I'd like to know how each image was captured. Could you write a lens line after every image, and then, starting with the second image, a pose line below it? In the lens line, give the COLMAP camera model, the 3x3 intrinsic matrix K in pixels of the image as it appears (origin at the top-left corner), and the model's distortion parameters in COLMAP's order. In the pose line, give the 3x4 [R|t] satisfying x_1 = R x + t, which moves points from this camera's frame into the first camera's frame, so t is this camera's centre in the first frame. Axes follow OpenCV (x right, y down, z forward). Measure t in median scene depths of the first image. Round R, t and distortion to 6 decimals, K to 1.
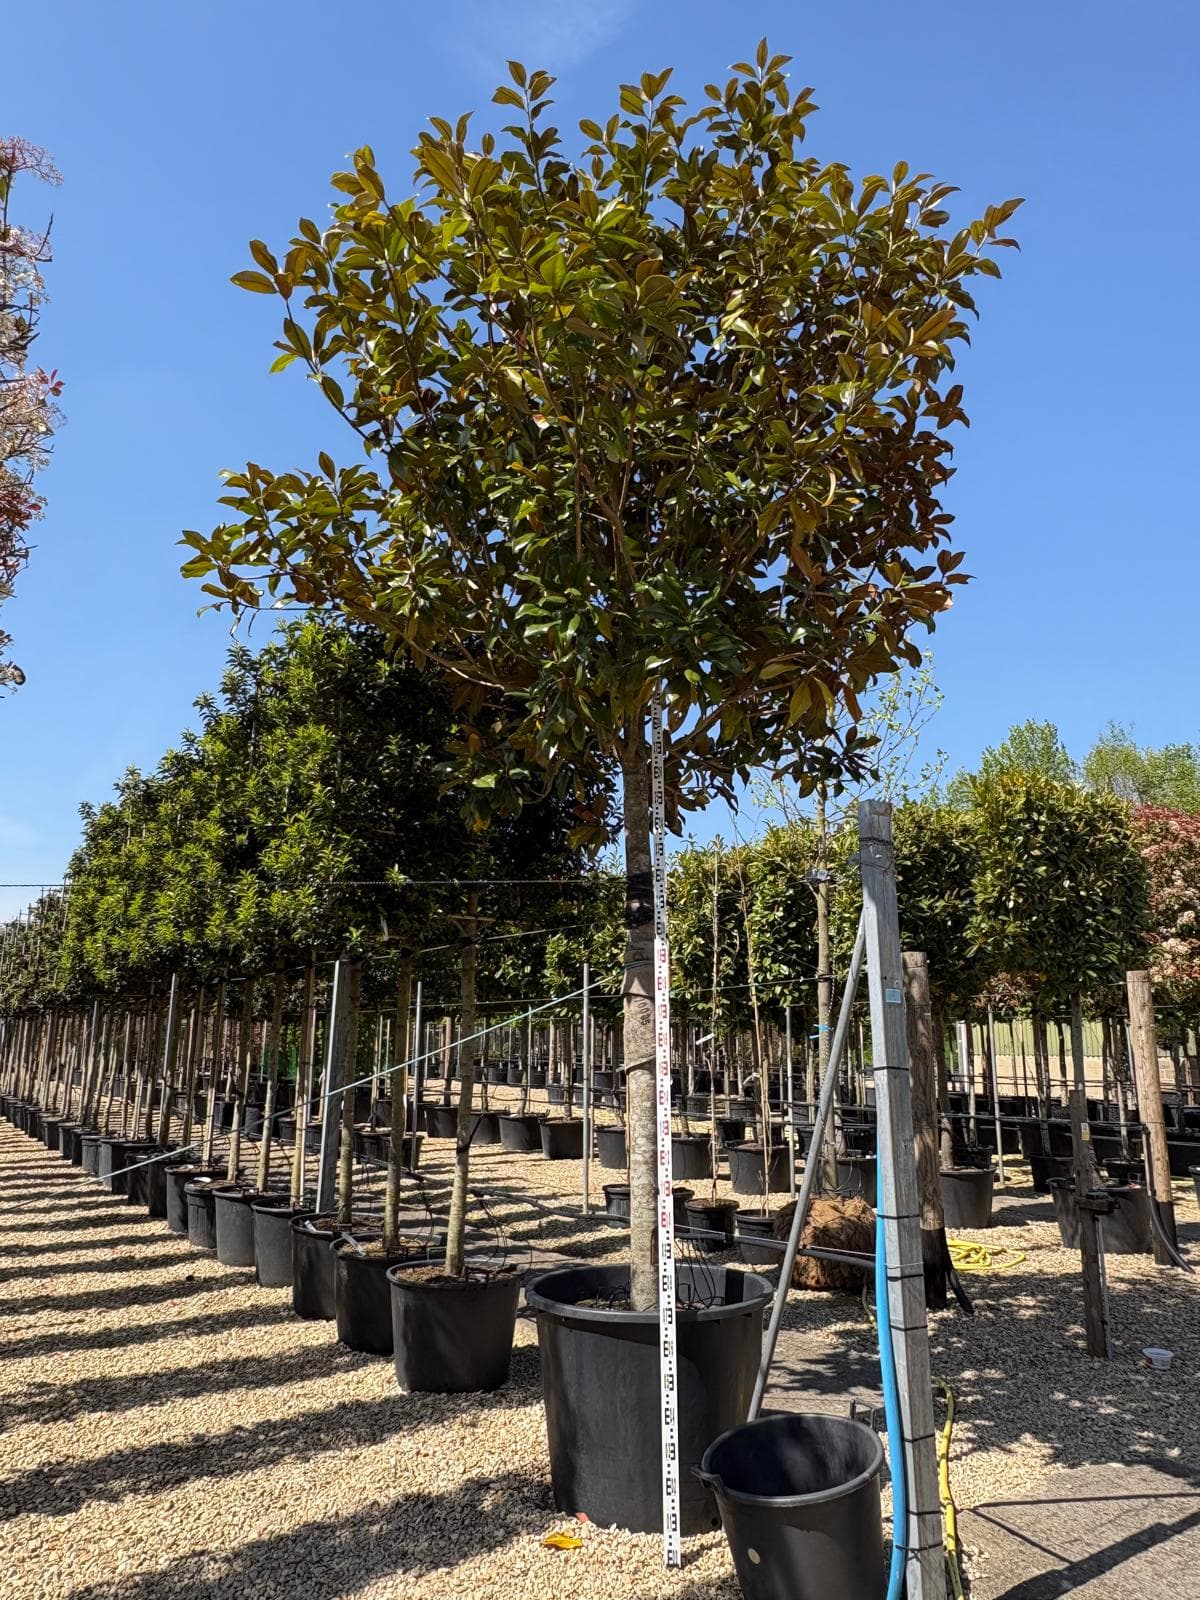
lens RADIAL K [[985.5, 0, 600.0], [0, 985.5, 800.0], [0, 0, 1]] dist [-0.047293, -0.025997]
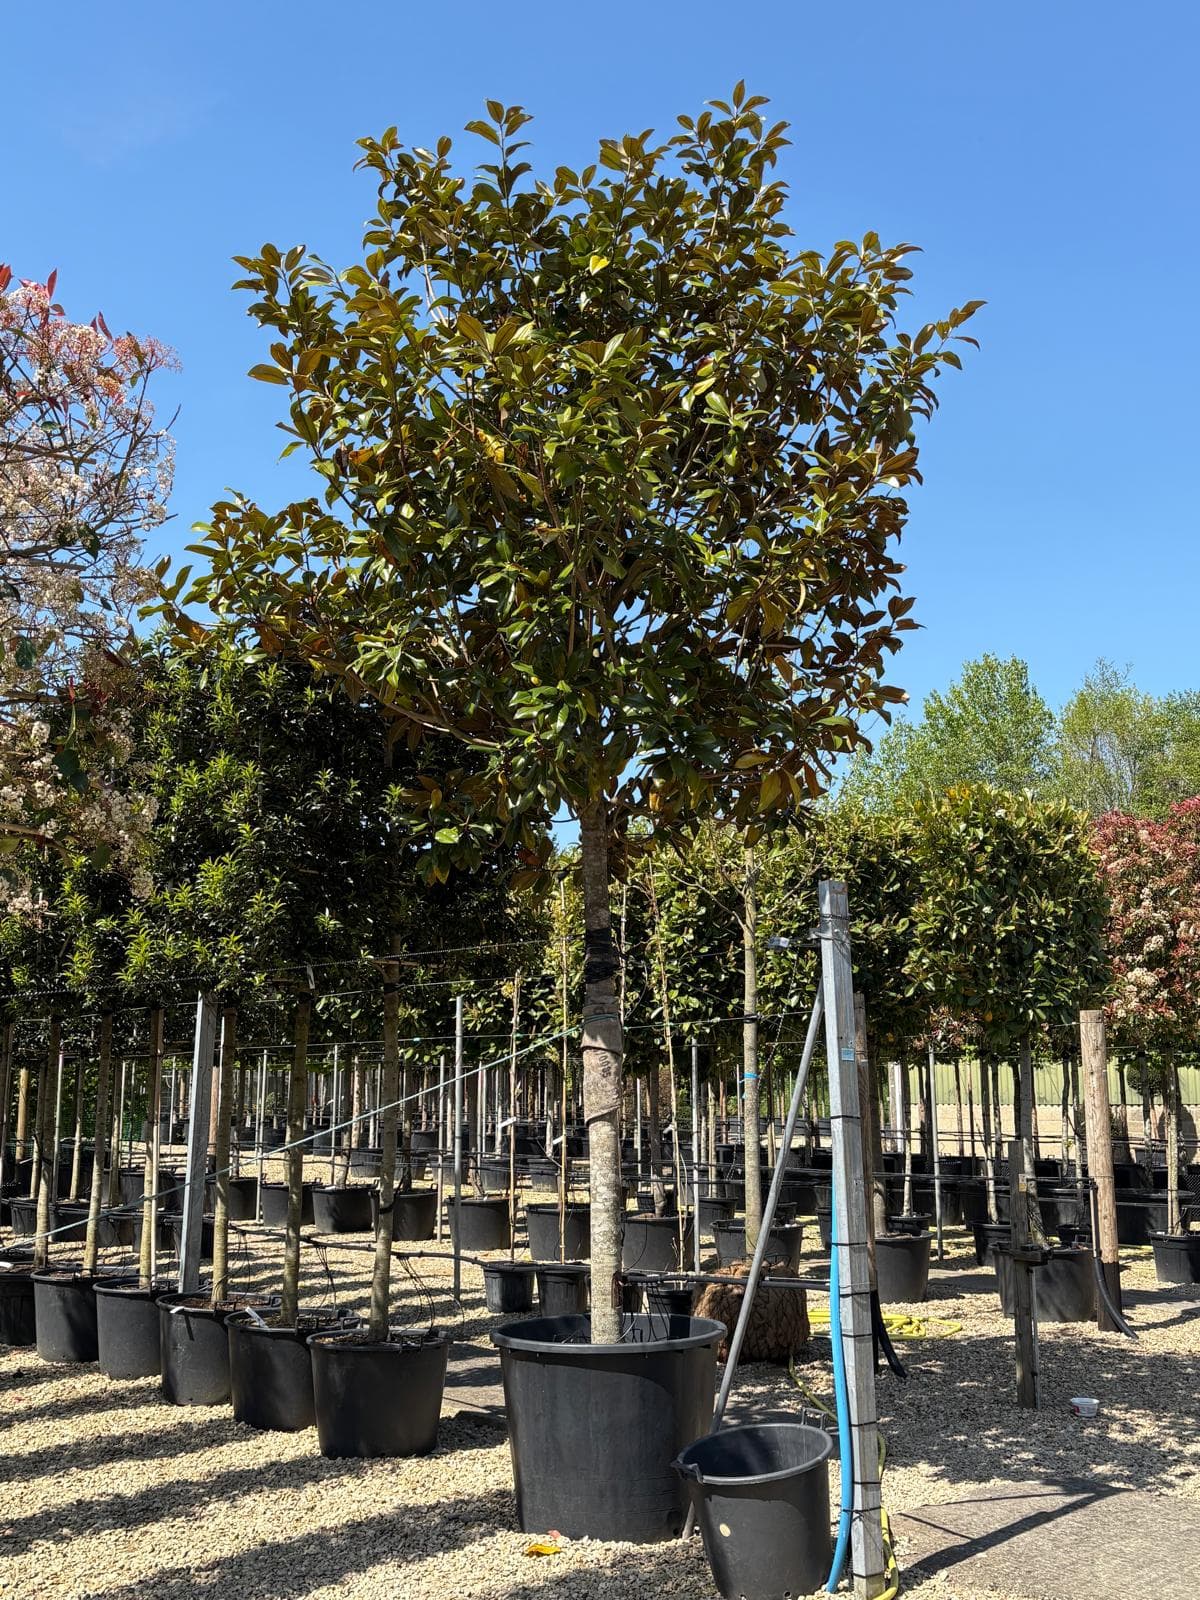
lens RADIAL K [[1391.0, 0, 597.7], [0, 1391.0, 770.3], [0, 0, 1]] dist [0.051803, -0.349811]
pose [[0.989990, 0.020201, 0.139683, -0.083447], [-0.022567, 0.999627, 0.015379, -0.056325], [-0.139320, -0.018377, 0.990077, -0.215198]]
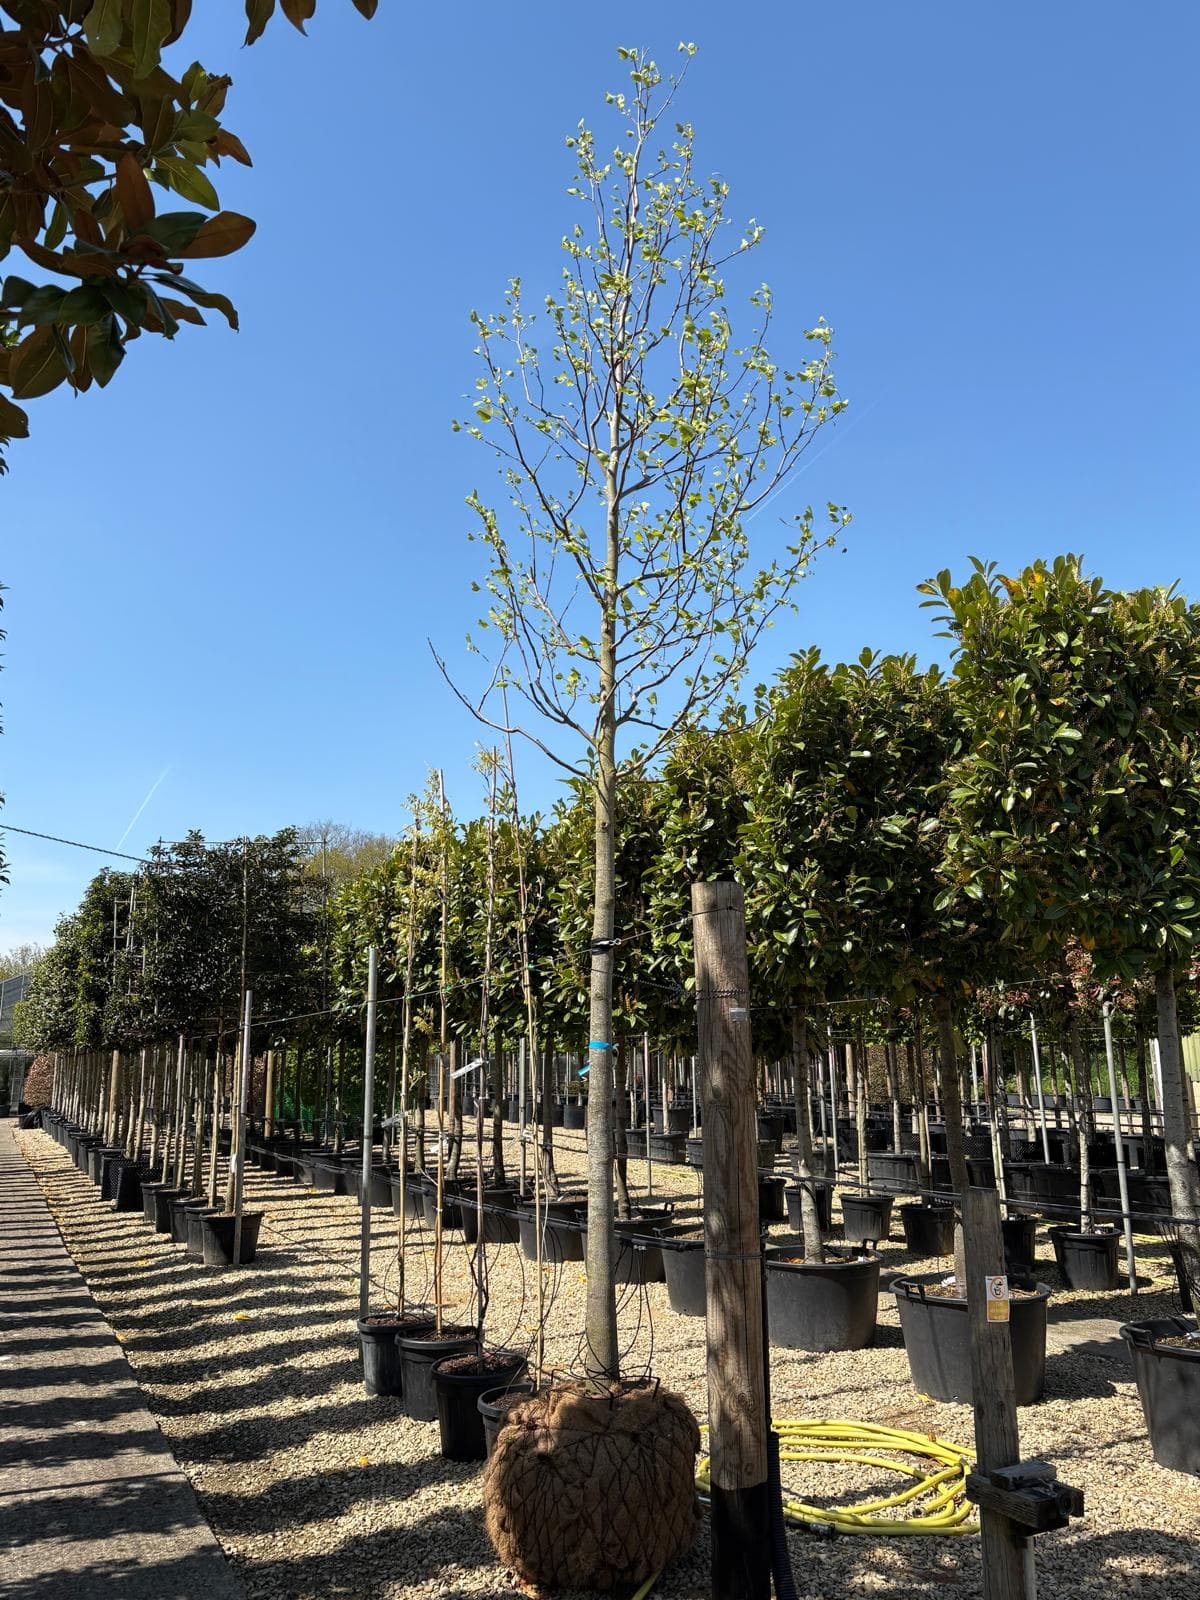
lens RADIAL K [[1165.4, 0, 603.0], [0, 1165.4, 800.5], [0, 0, 1]] dist [-0.038780, 0.002939]
pose [[0.994951, -0.035194, -0.093984, 0.257023], [0.036545, 0.999251, 0.012691, 0.087412], [0.093467, -0.016061, 0.995493, 0.356390]]
